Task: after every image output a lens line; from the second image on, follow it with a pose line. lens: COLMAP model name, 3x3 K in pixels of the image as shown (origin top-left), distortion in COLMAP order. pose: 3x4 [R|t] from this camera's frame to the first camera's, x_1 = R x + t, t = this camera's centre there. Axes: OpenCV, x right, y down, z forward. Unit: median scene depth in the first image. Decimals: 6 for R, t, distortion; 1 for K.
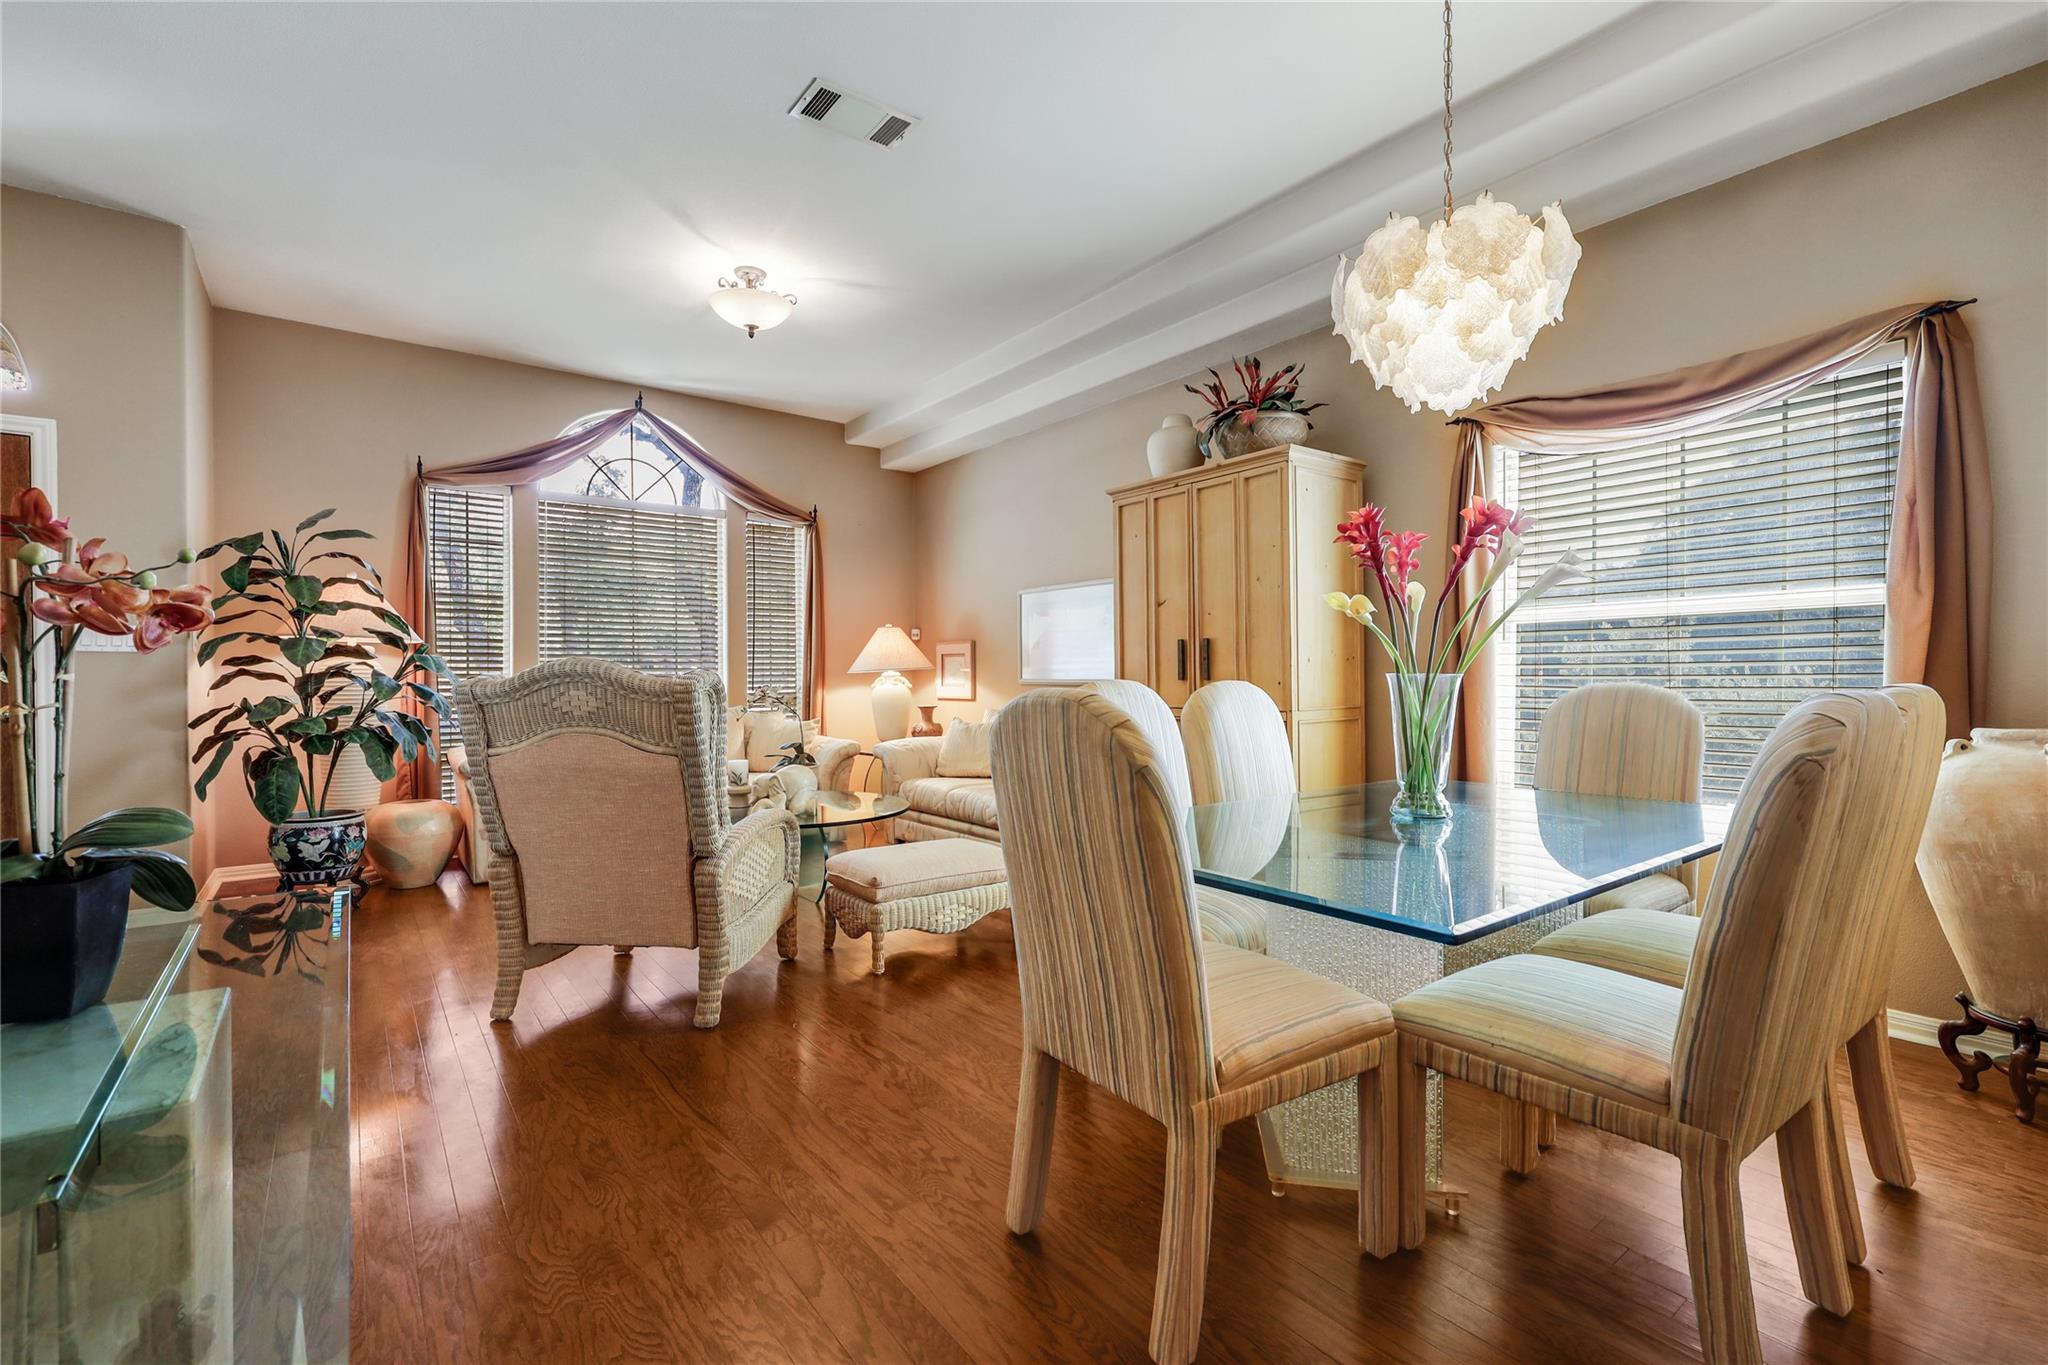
lens RADIAL K [[899.8, 0, 1017.8], [0, 899.8, 675.6], [0, 0, 1]] dist [0.002092, 0.000563]
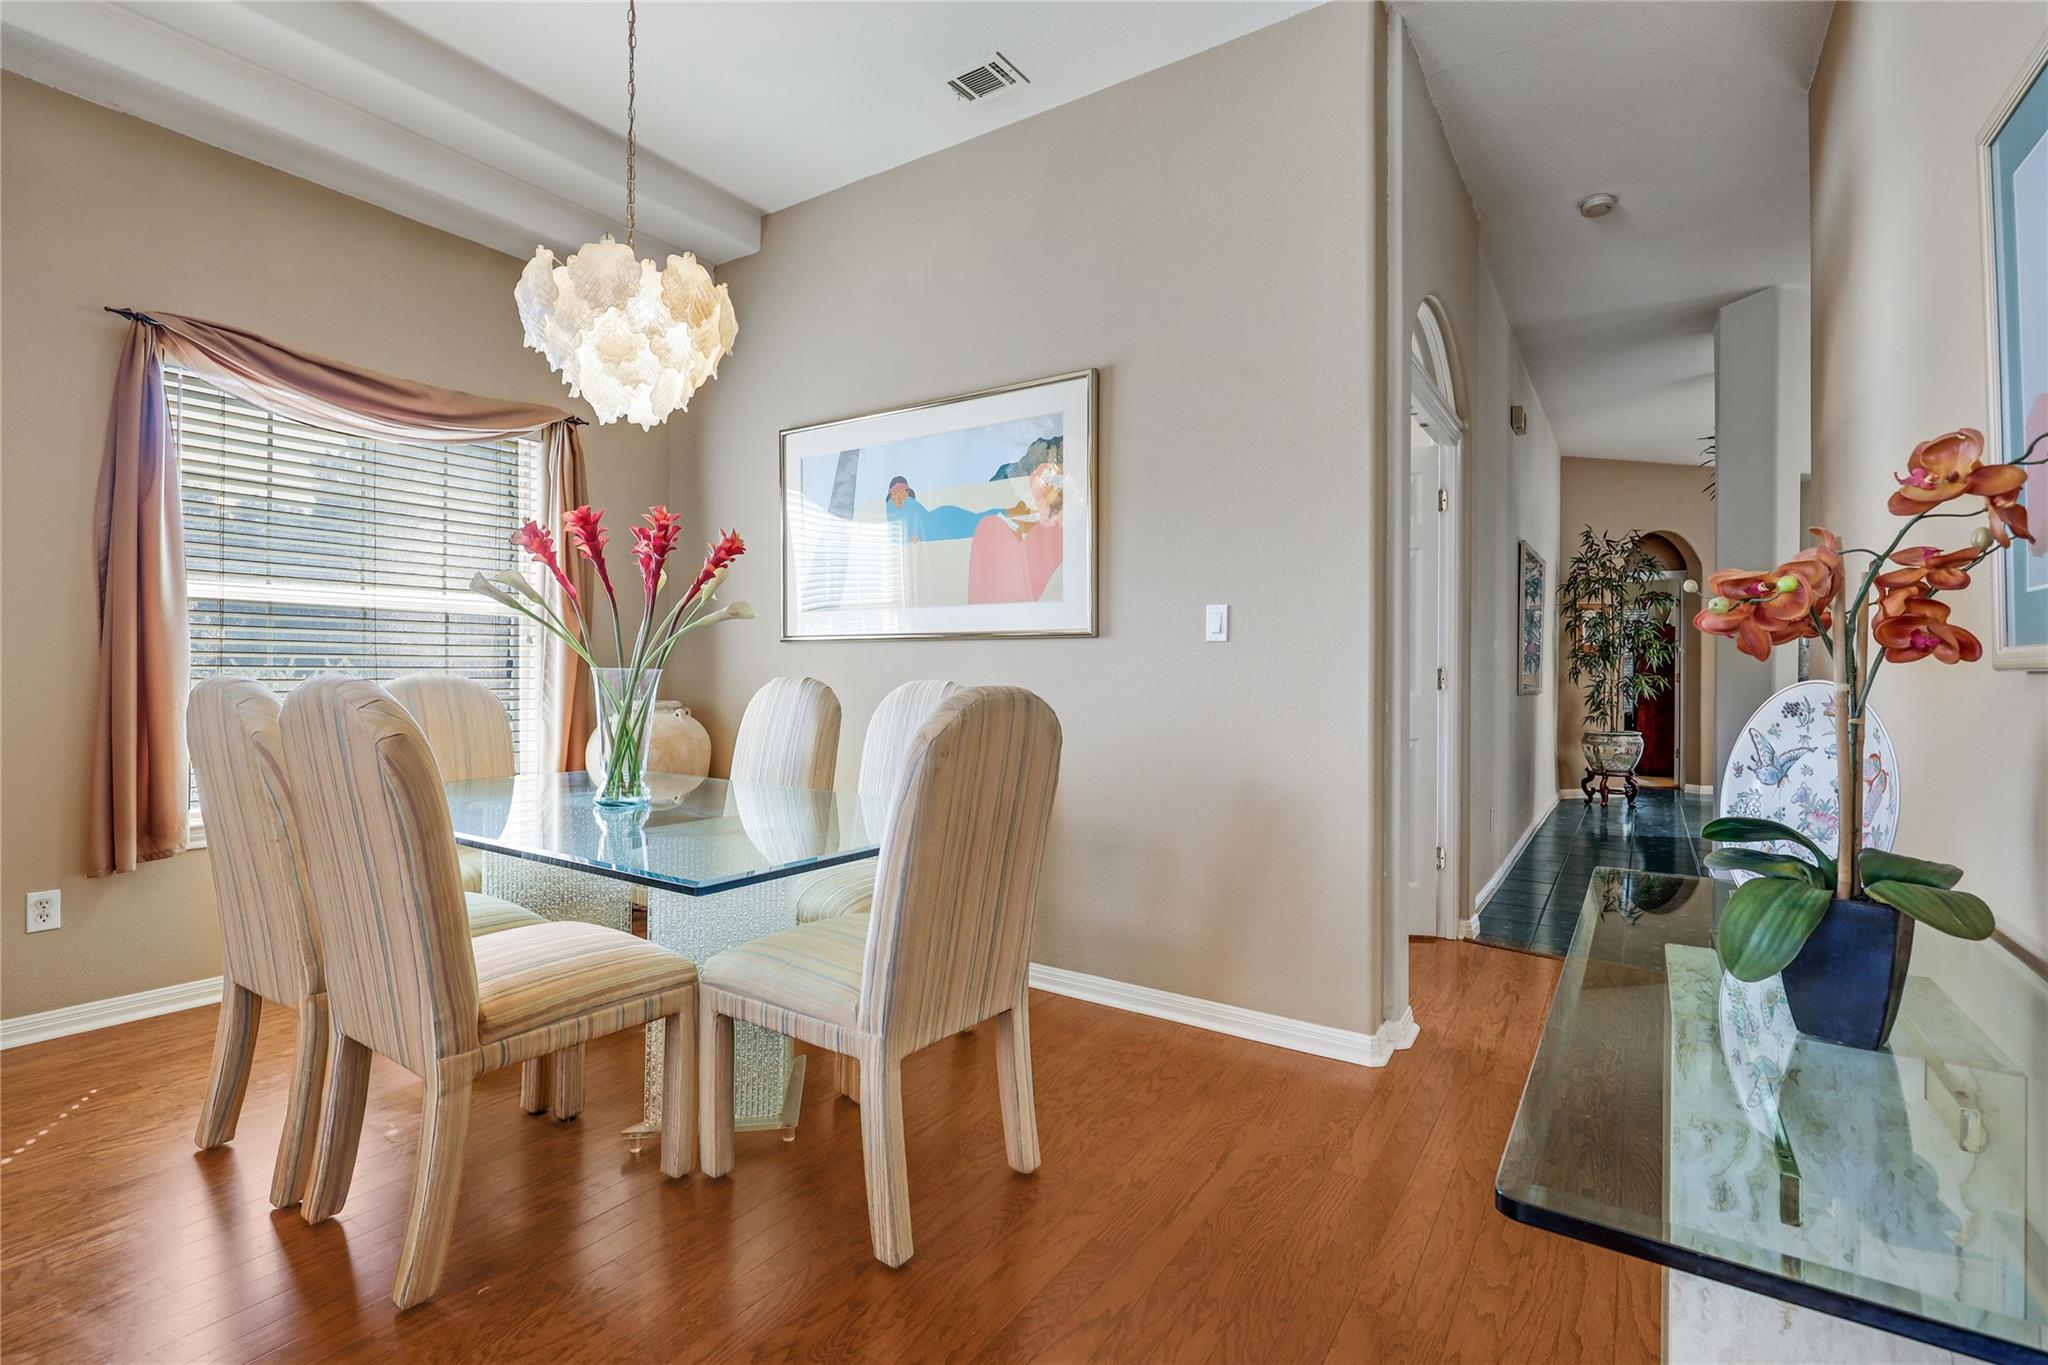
lens RADIAL K [[932.5, 0, 1026.0], [0, 932.5, 678.5], [0, 0, 1]] dist [0.000797, 0.000052]
pose [[-0.333243, -0.003539, 0.942834, -0.247074], [-0.008842, 0.999961, 0.000628, 0.002425], [-0.942799, -0.008127, -0.333261, 0.300647]]
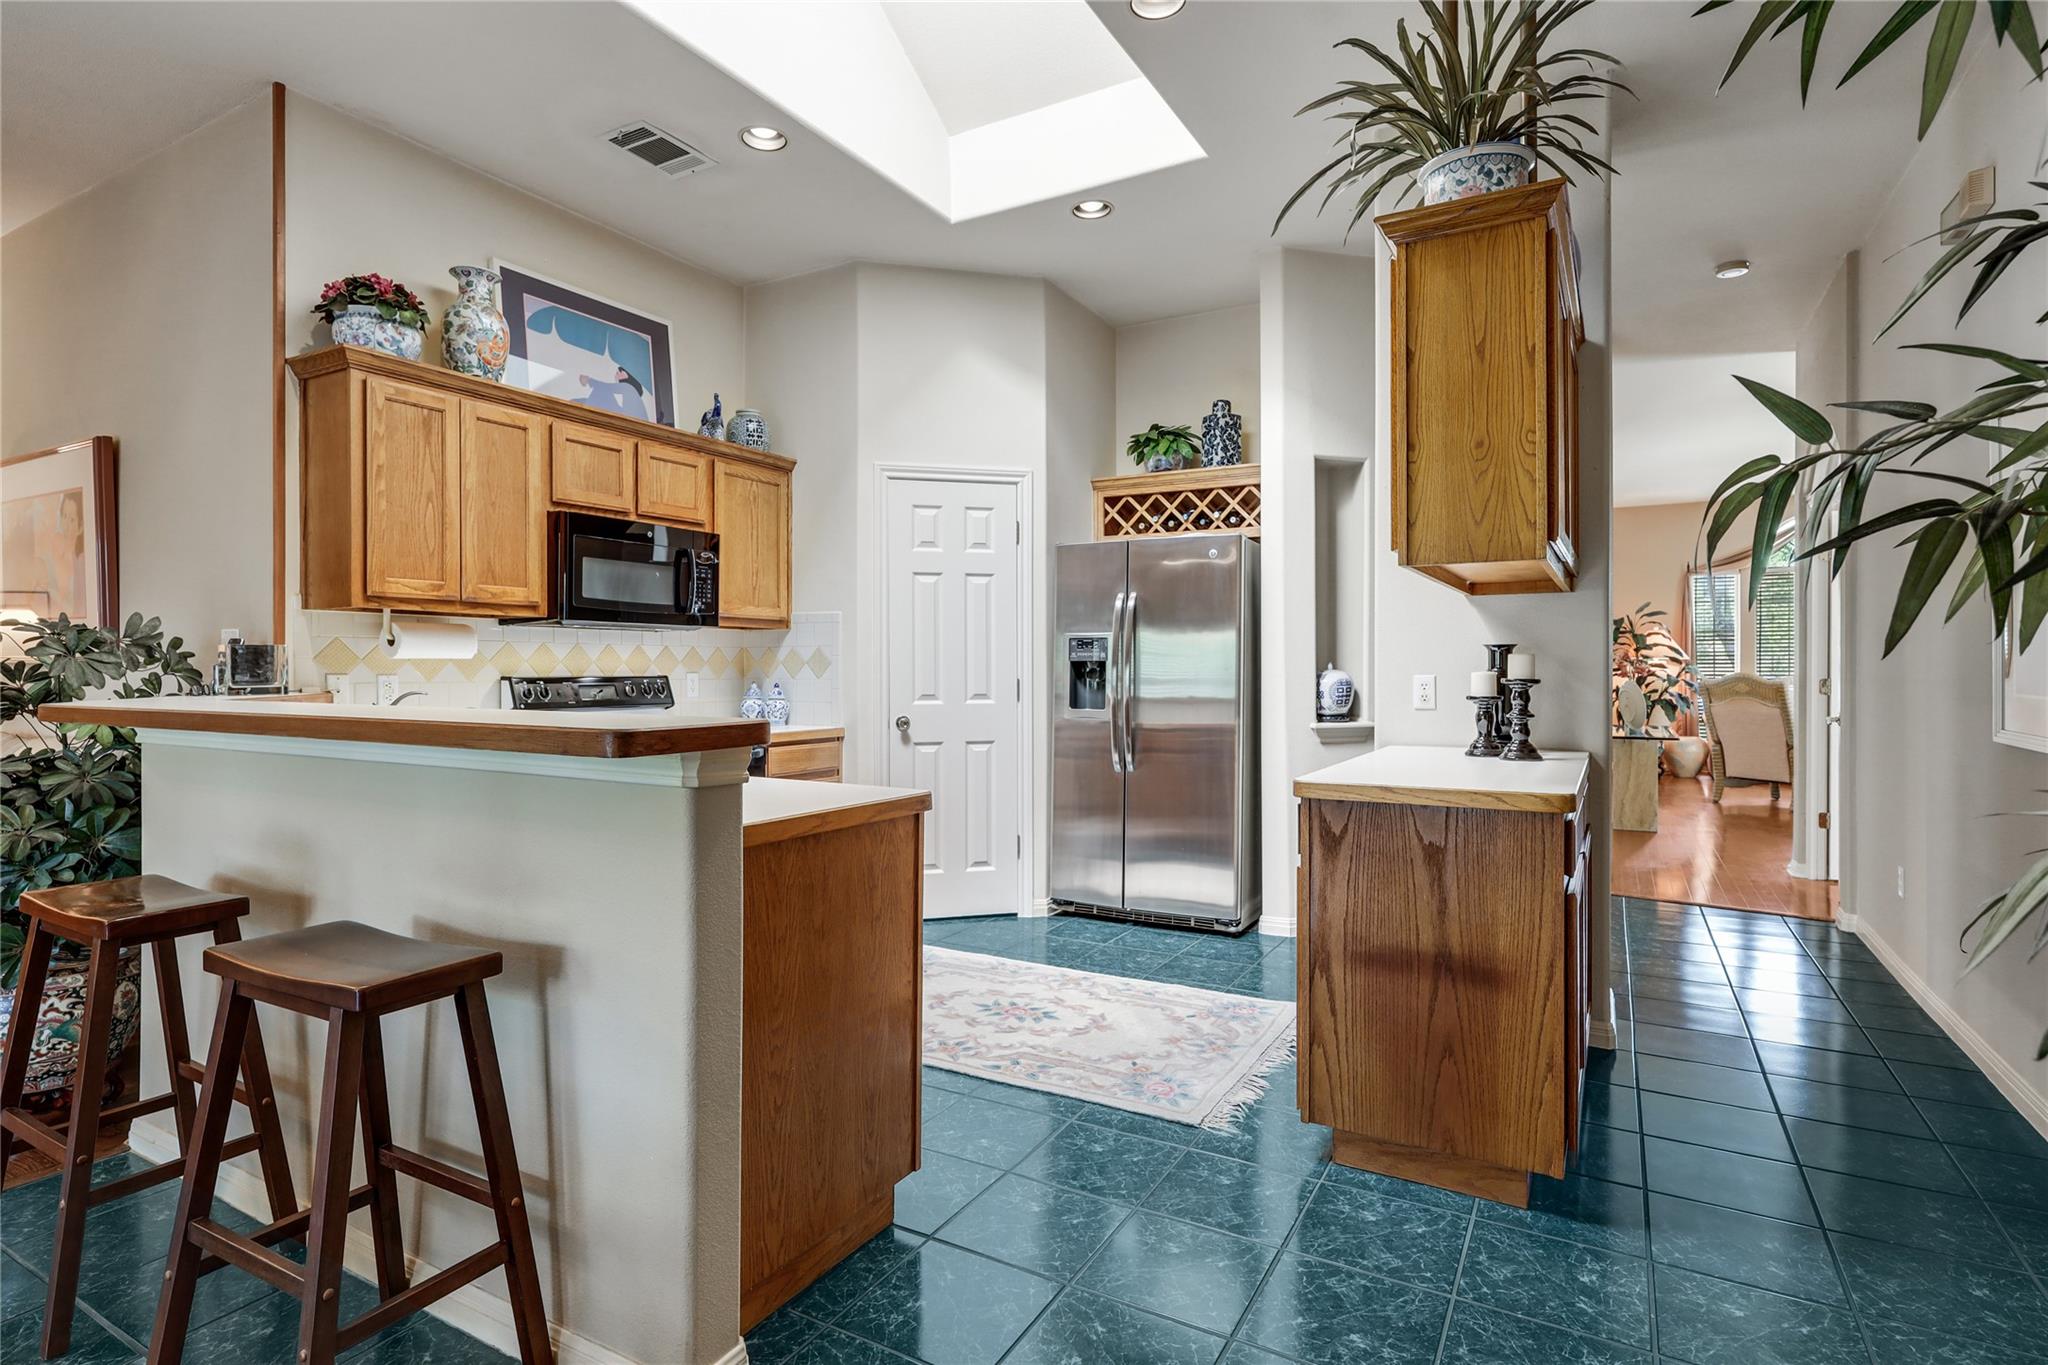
lens RADIAL K [[1057.1, 0, 1015.7], [0, 1057.1, 674.6], [0, 0, 1]] dist [-0.001394, 0.000301]
pose [[0.402493, 0.003759, -0.915415, 1.406052], [0.007856, 0.999941, 0.007560, -0.048021], [0.915389, -0.010235, 0.402440, -2.086666]]
